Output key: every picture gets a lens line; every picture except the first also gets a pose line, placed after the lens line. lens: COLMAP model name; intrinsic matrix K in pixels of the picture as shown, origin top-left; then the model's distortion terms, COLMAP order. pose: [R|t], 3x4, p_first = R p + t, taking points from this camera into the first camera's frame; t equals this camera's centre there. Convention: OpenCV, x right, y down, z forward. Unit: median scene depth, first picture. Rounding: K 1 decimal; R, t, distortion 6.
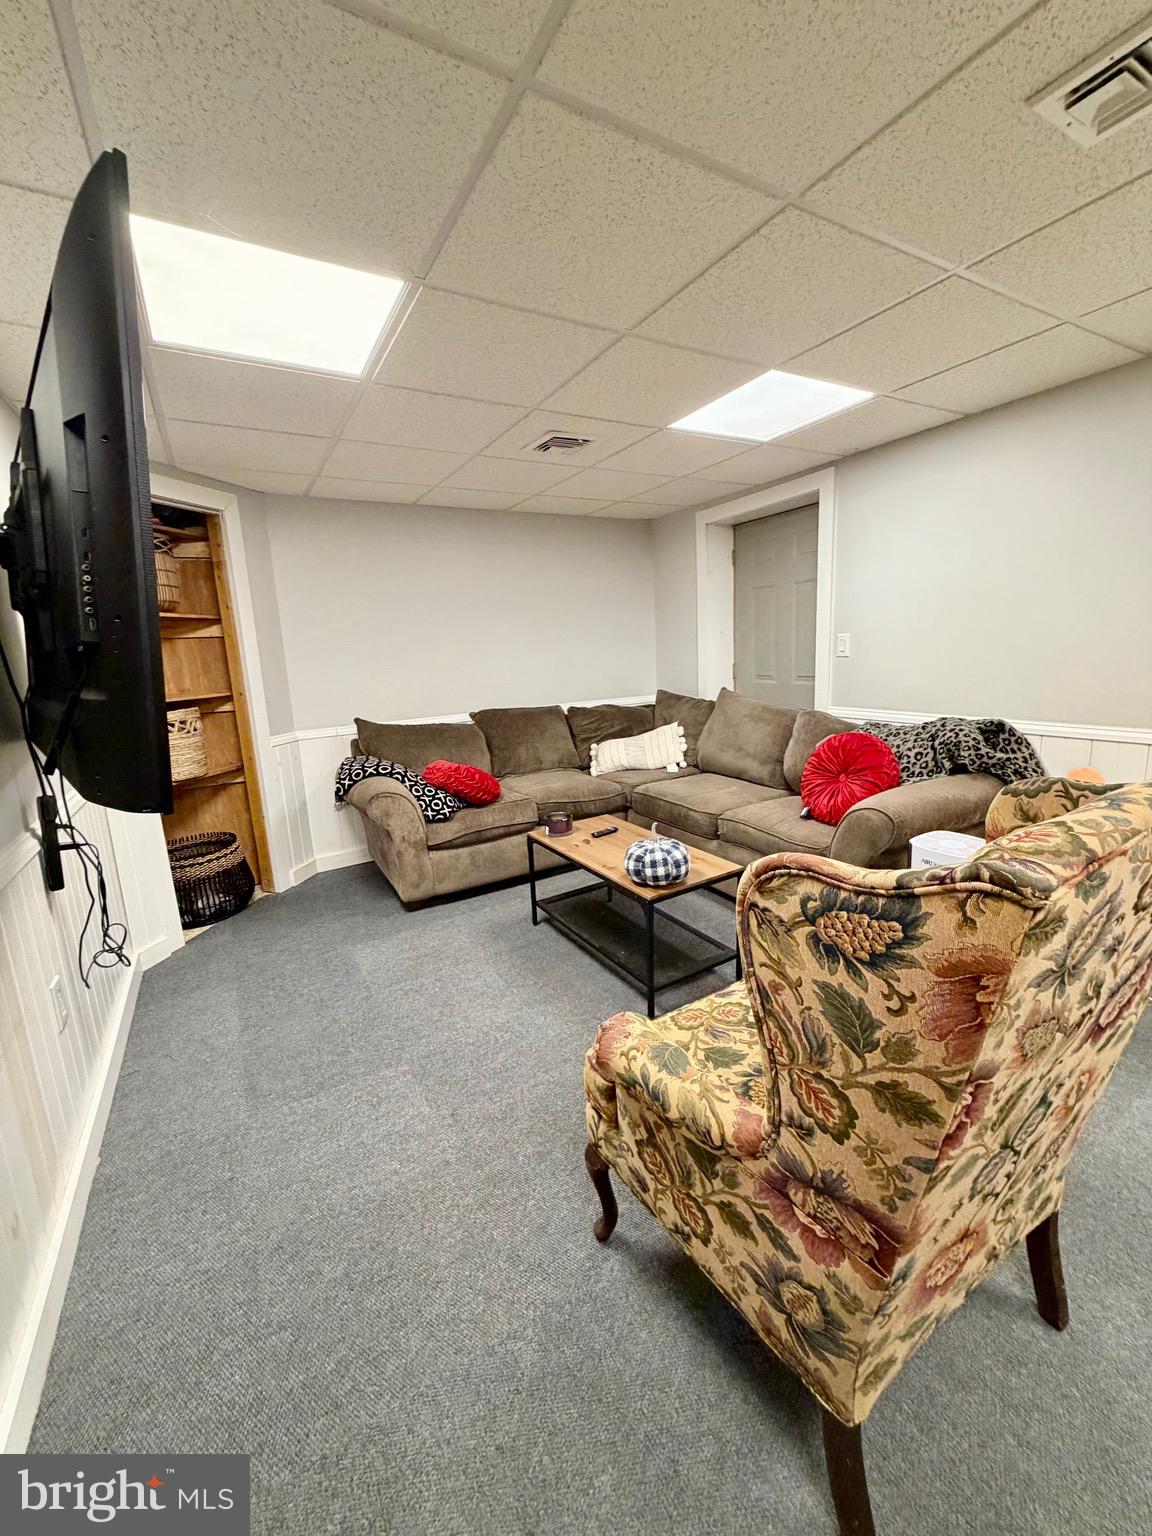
lens RADIAL K [[612.3, 0, 579.1], [0, 612.3, 760.0], [0, 0, 1]] dist [-0.001518, -0.000090]
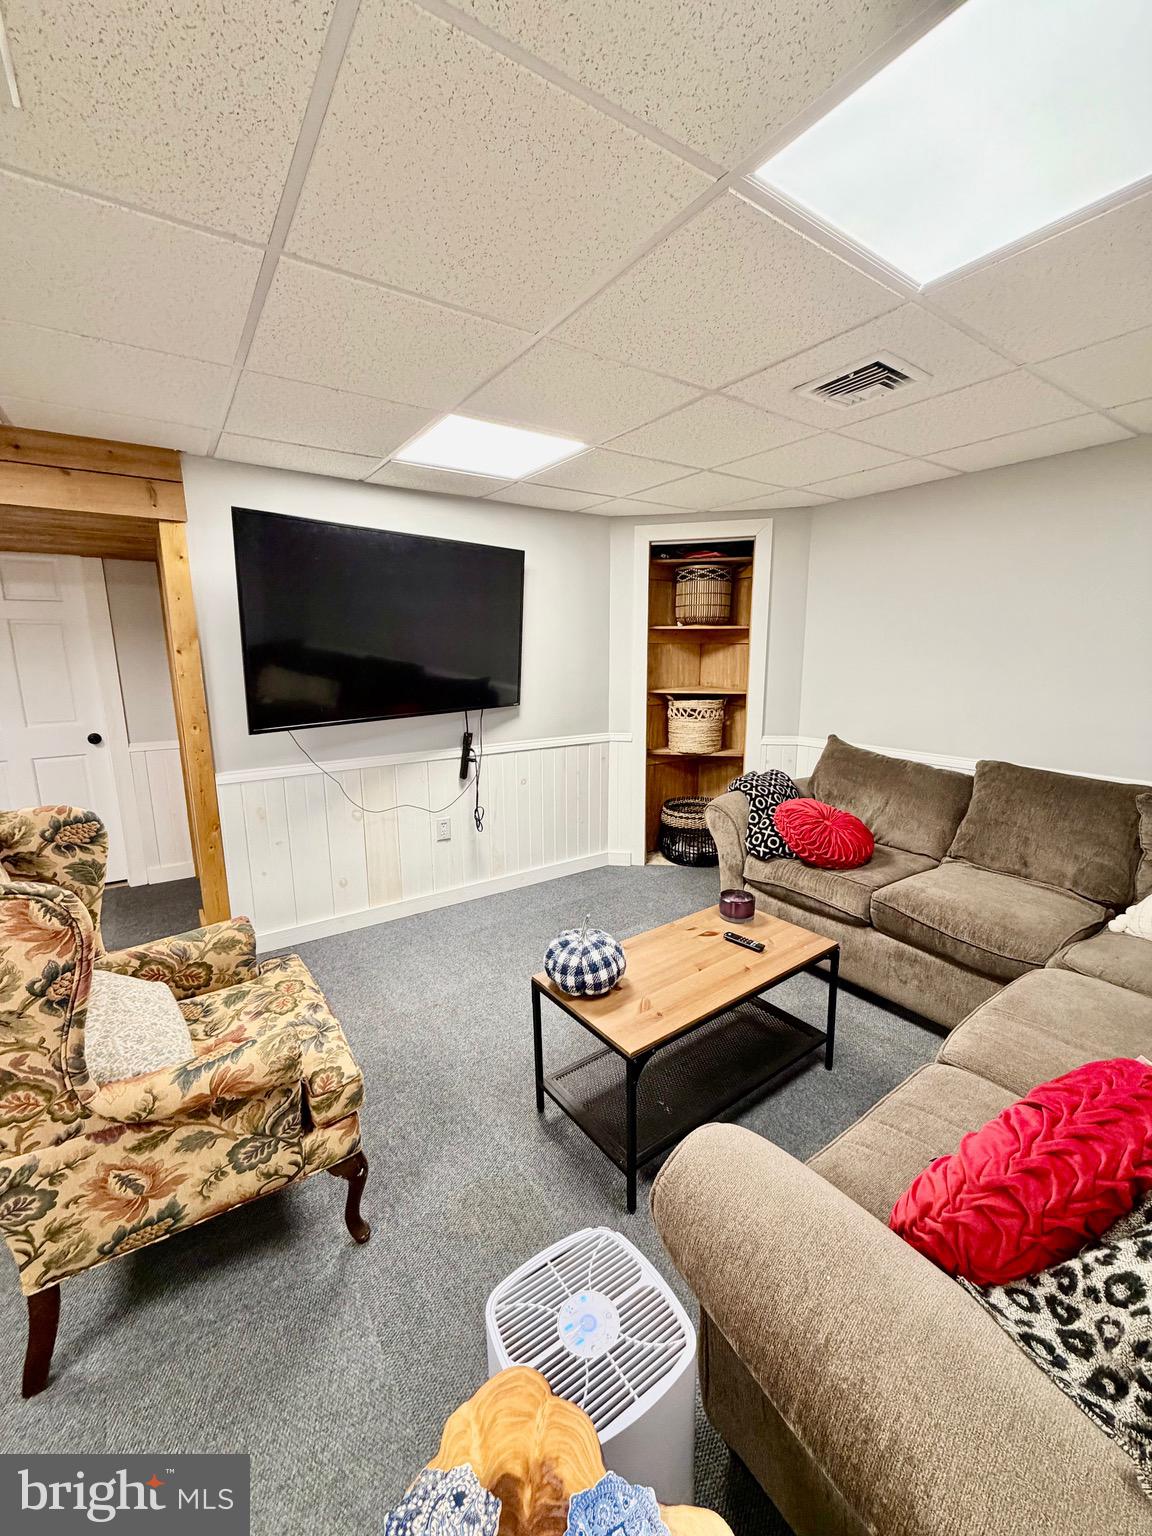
lens RADIAL K [[612.3, 0, 578.8], [0, 612.3, 762.0], [0, 0, 1]] dist [-0.001518, -0.000090]
pose [[0.076644, 0.229198, -0.970358, 0.611463], [-0.179245, 0.960532, 0.212719, -0.185248], [0.980814, 0.157628, 0.114701, 0.614098]]
